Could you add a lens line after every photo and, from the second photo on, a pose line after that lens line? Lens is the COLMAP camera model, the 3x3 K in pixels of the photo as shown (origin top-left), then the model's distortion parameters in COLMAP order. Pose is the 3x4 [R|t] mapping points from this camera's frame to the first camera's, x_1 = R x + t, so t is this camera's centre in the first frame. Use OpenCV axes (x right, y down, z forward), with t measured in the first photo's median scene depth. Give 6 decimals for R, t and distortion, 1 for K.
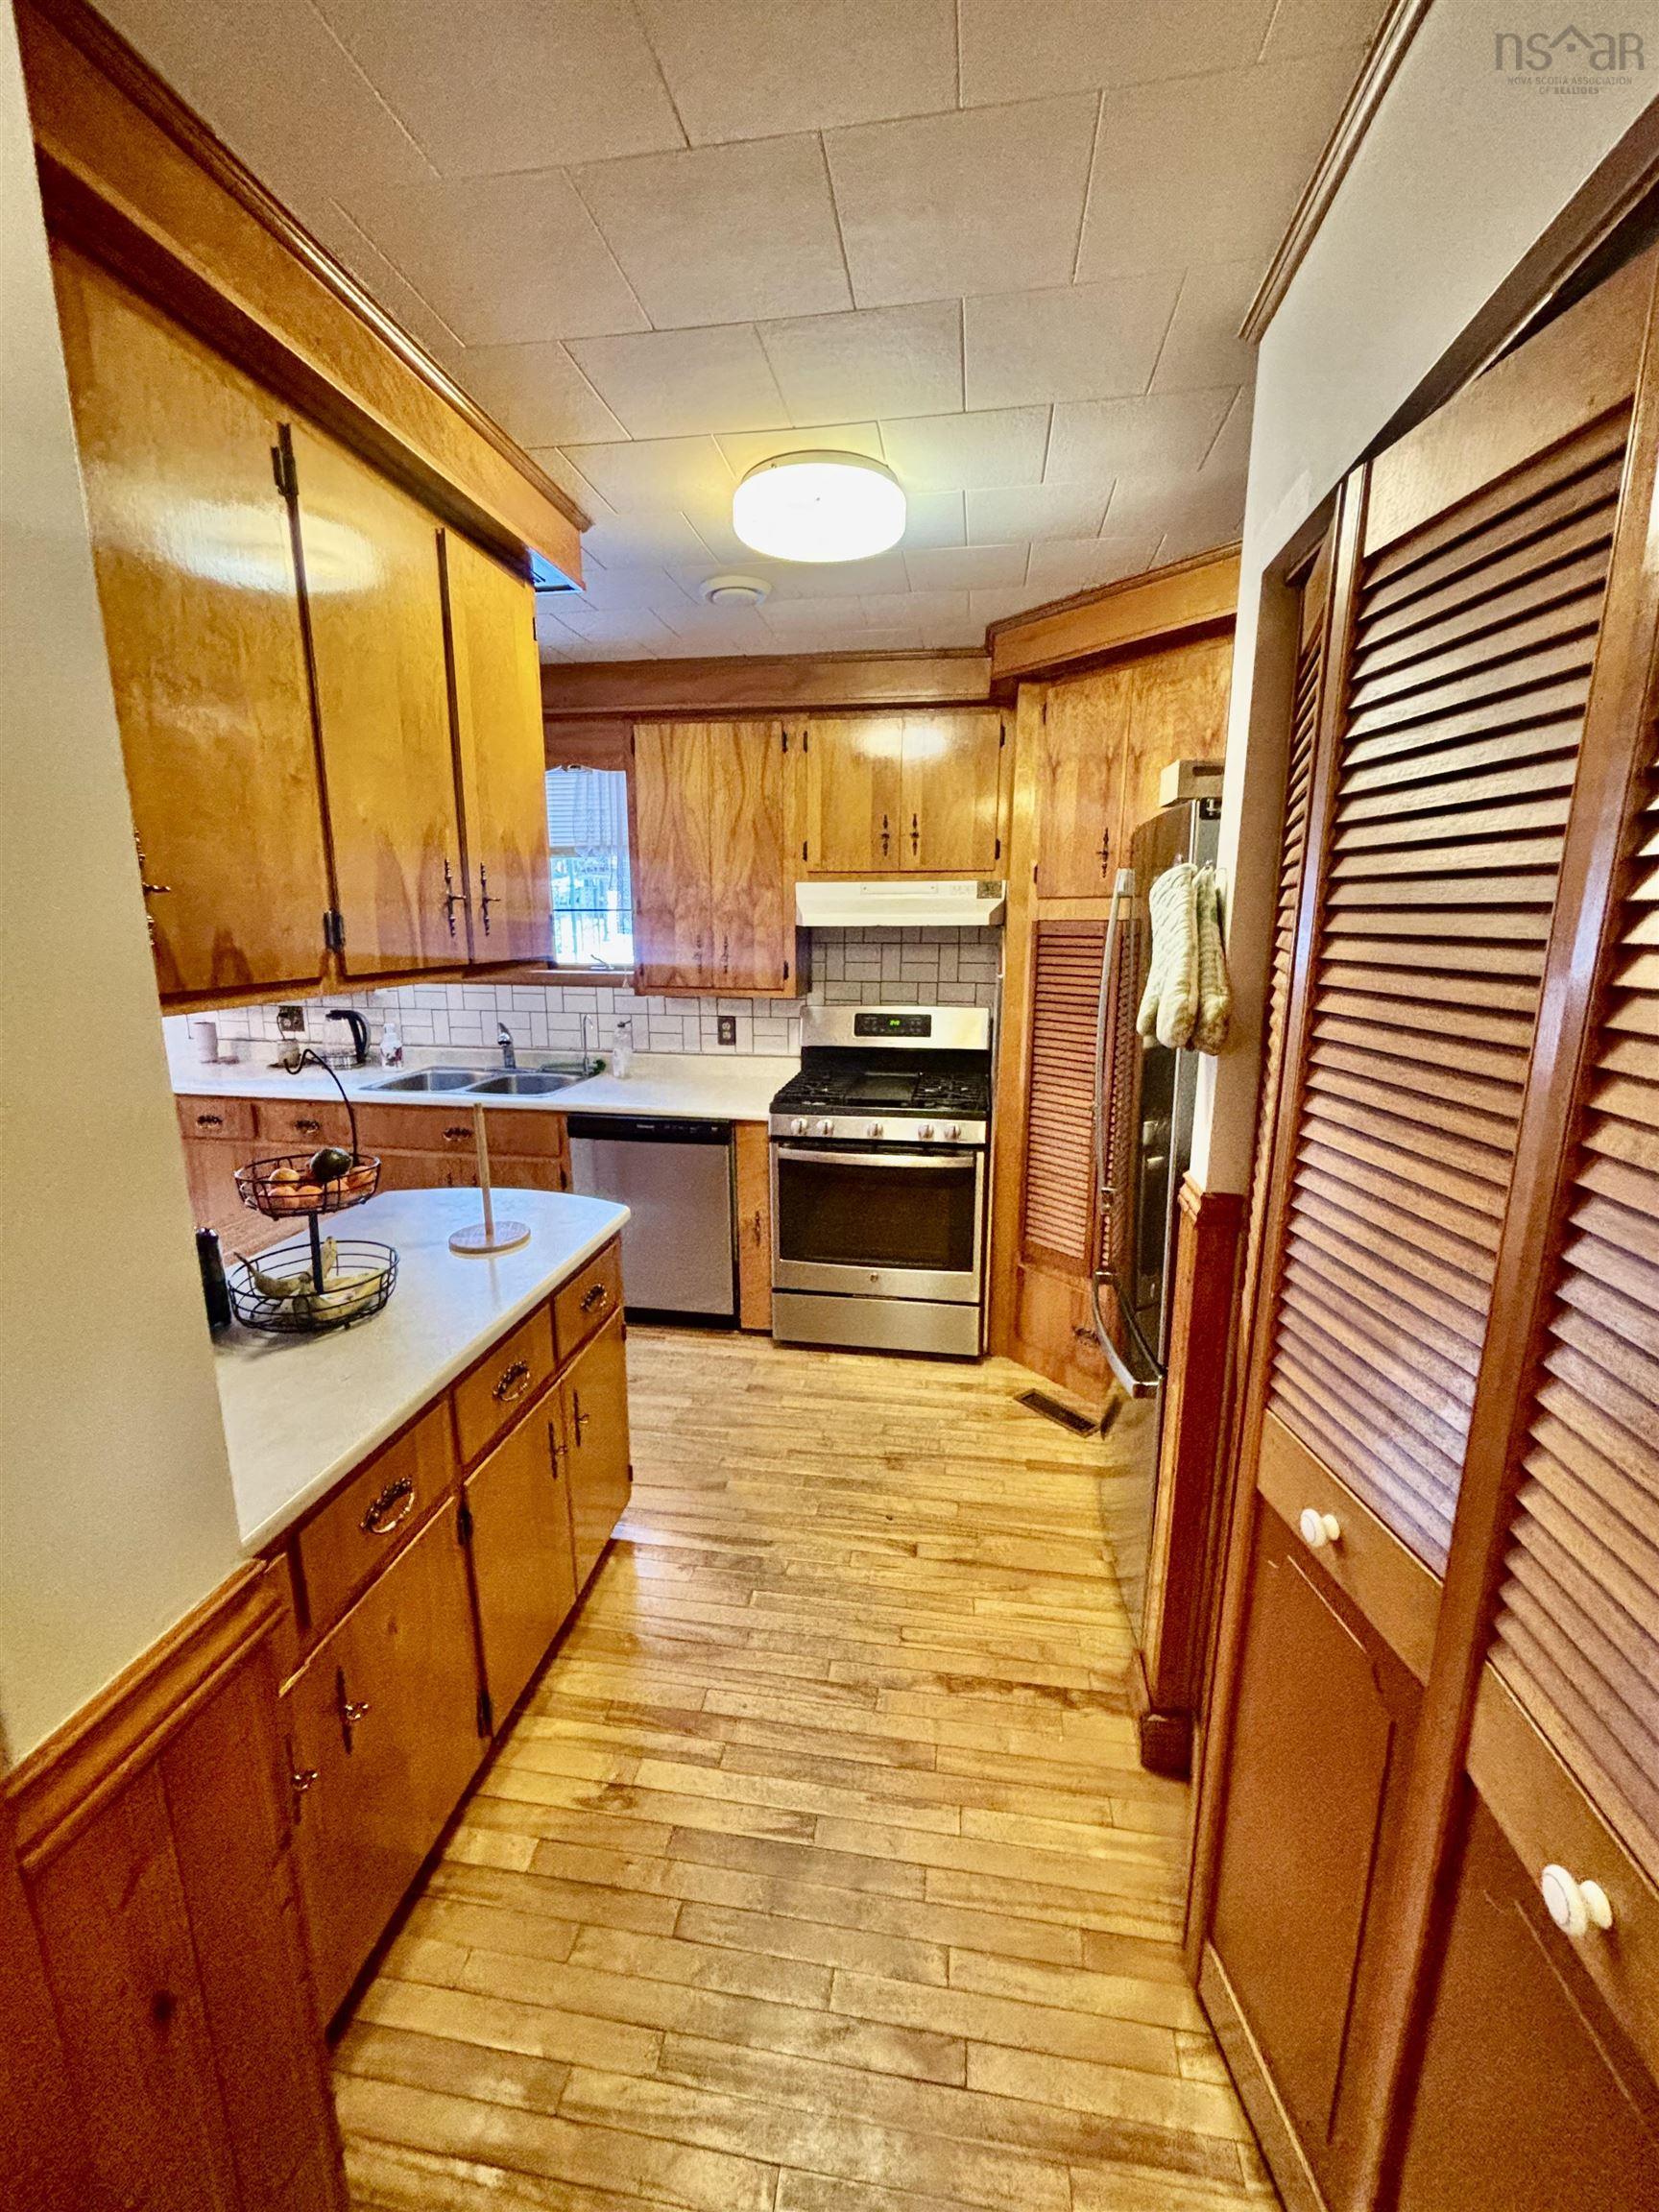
lens RADIAL K [[902.7, 0, 829.5], [0, 902.7, 1106.0], [0, 0, 1]] dist [-0.002248, -0.000349]
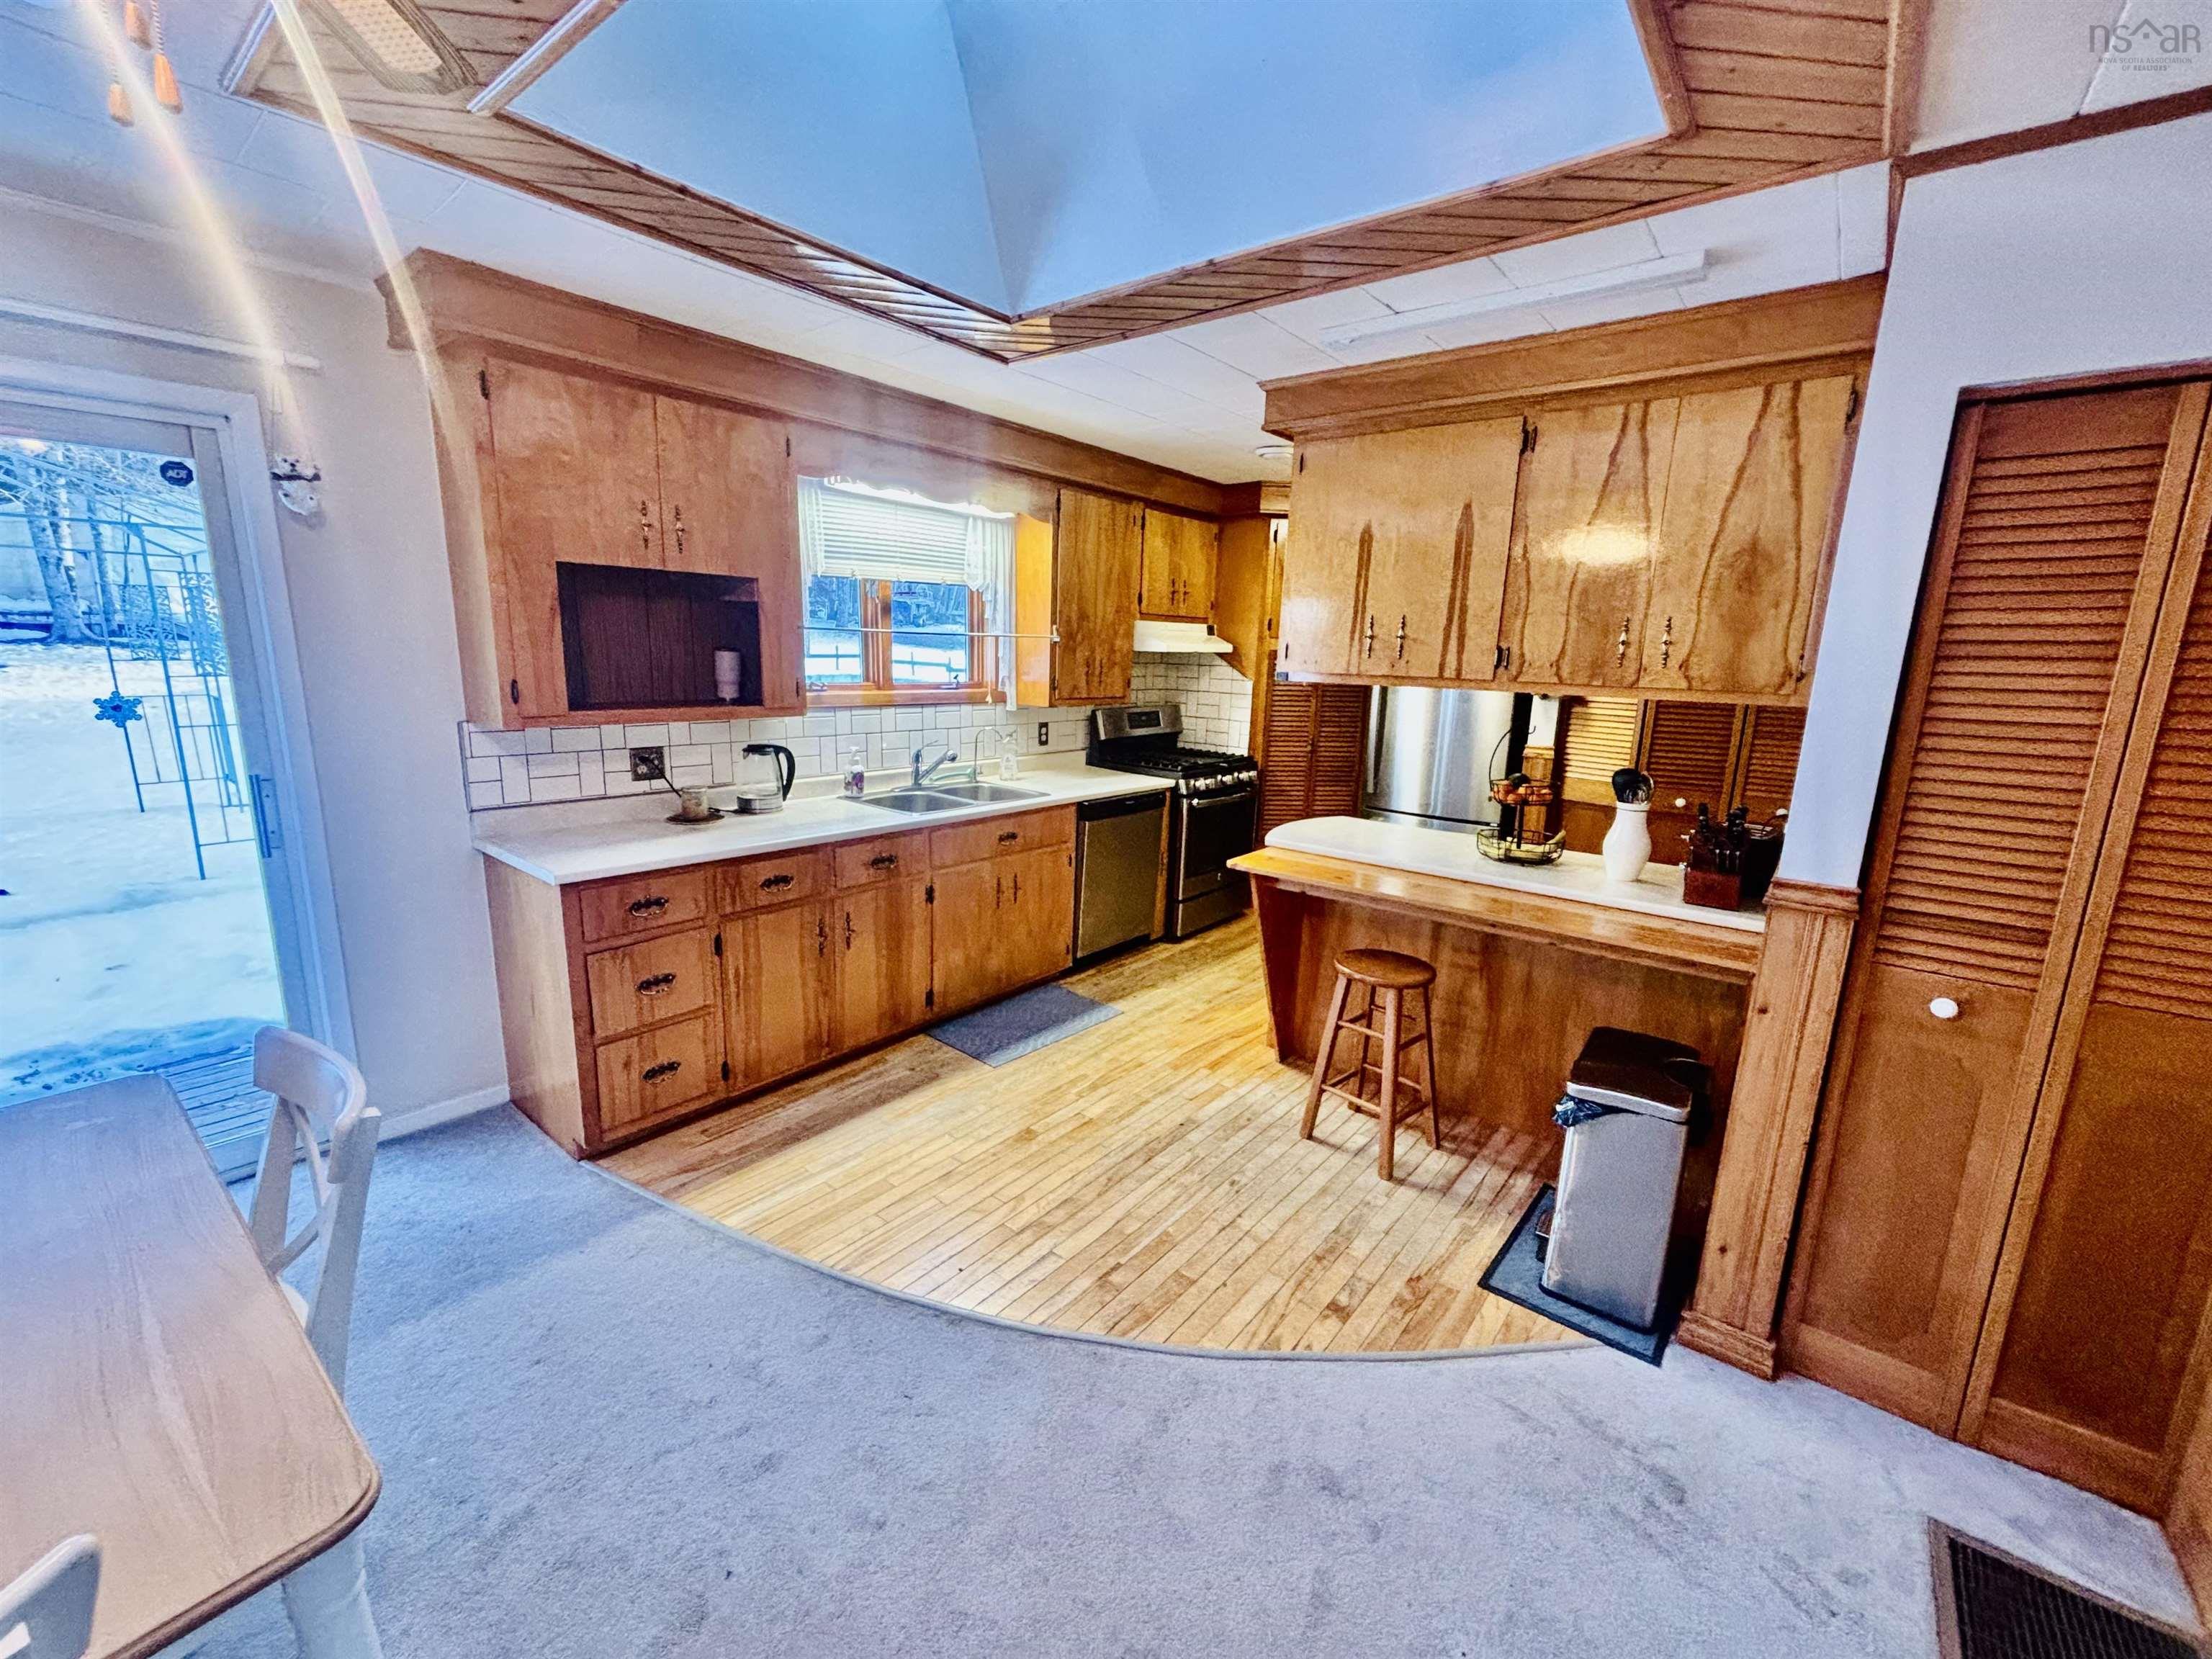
lens RADIAL K [[902.7, 0, 1099.2], [0, 902.7, 830.9], [0, 0, 1]] dist [-0.002248, -0.000349]
pose [[0.505749, -0.159779, 0.847755, -1.274121], [0.155150, 0.983522, 0.092808, -0.062472], [-0.848615, 0.084592, 0.522204, 0.334053]]
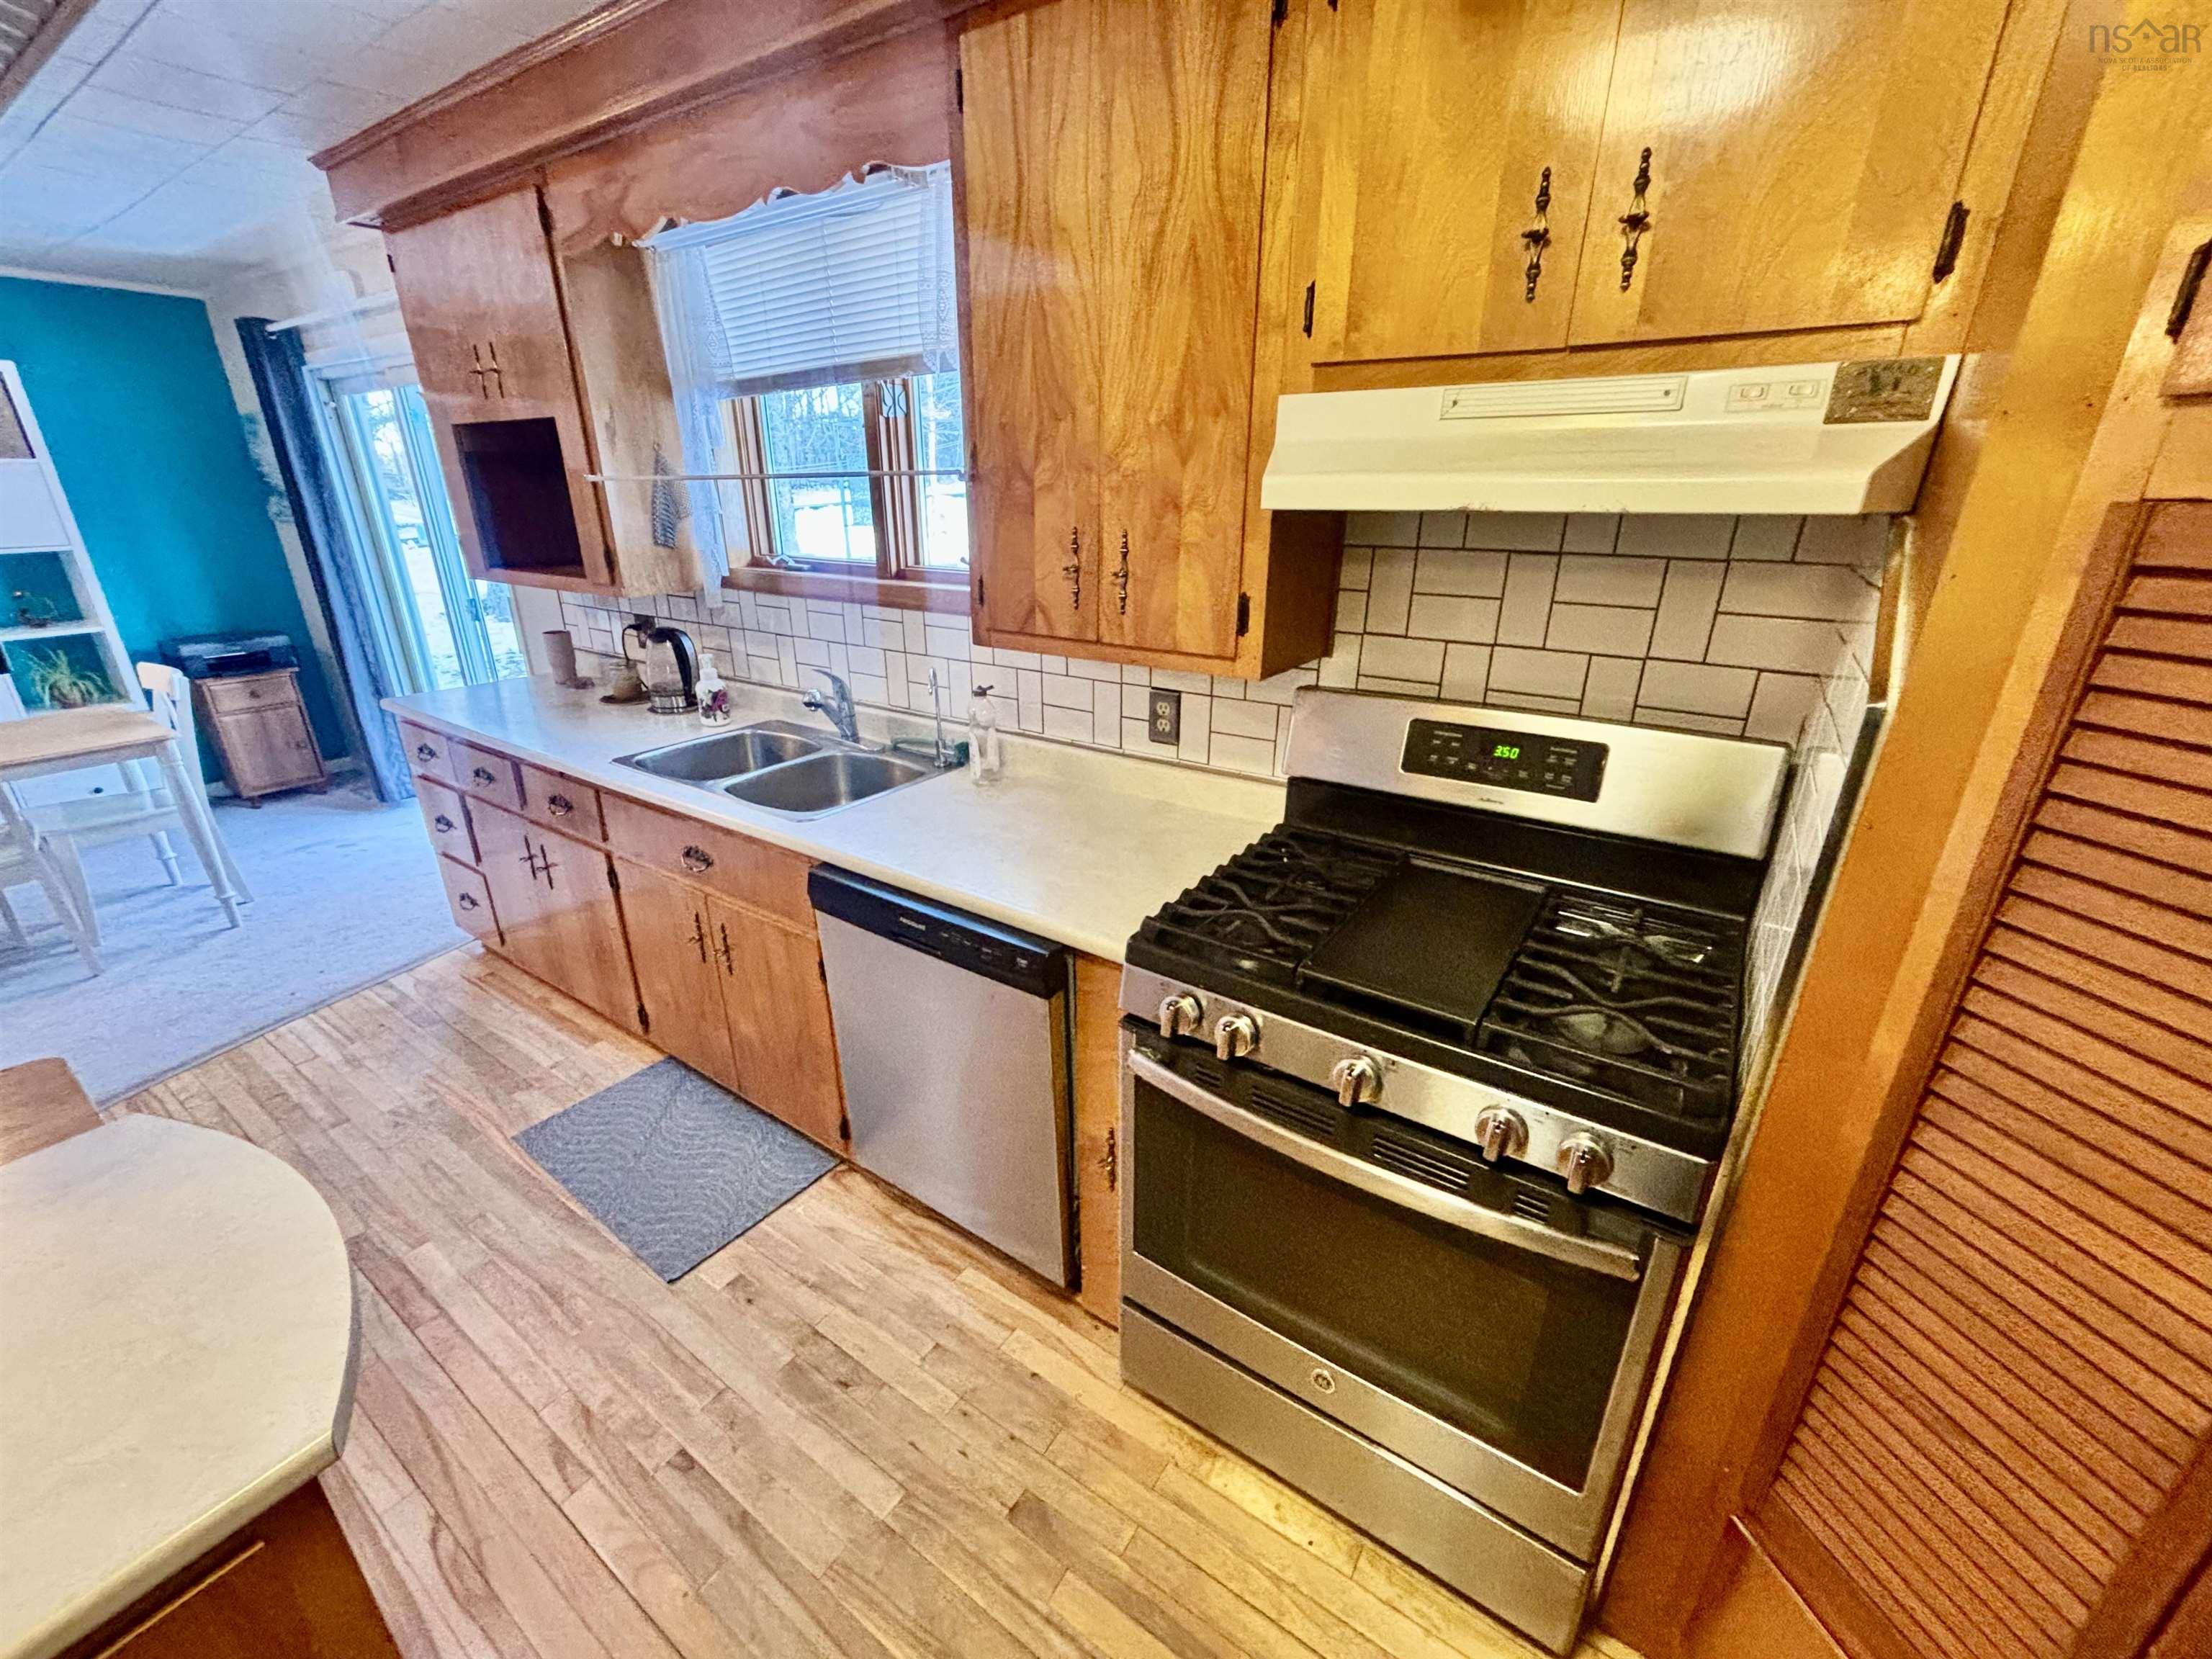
lens RADIAL K [[902.7, 0, 1099.2], [0, 902.7, 830.9], [0, 0, 1]] dist [-0.002248, -0.000349]
pose [[0.900586, 0.151715, -0.407342, 0.081631], [-0.084598, 0.980369, 0.178102, -0.120425], [0.426366, -0.125936, 0.895741, 0.569271]]
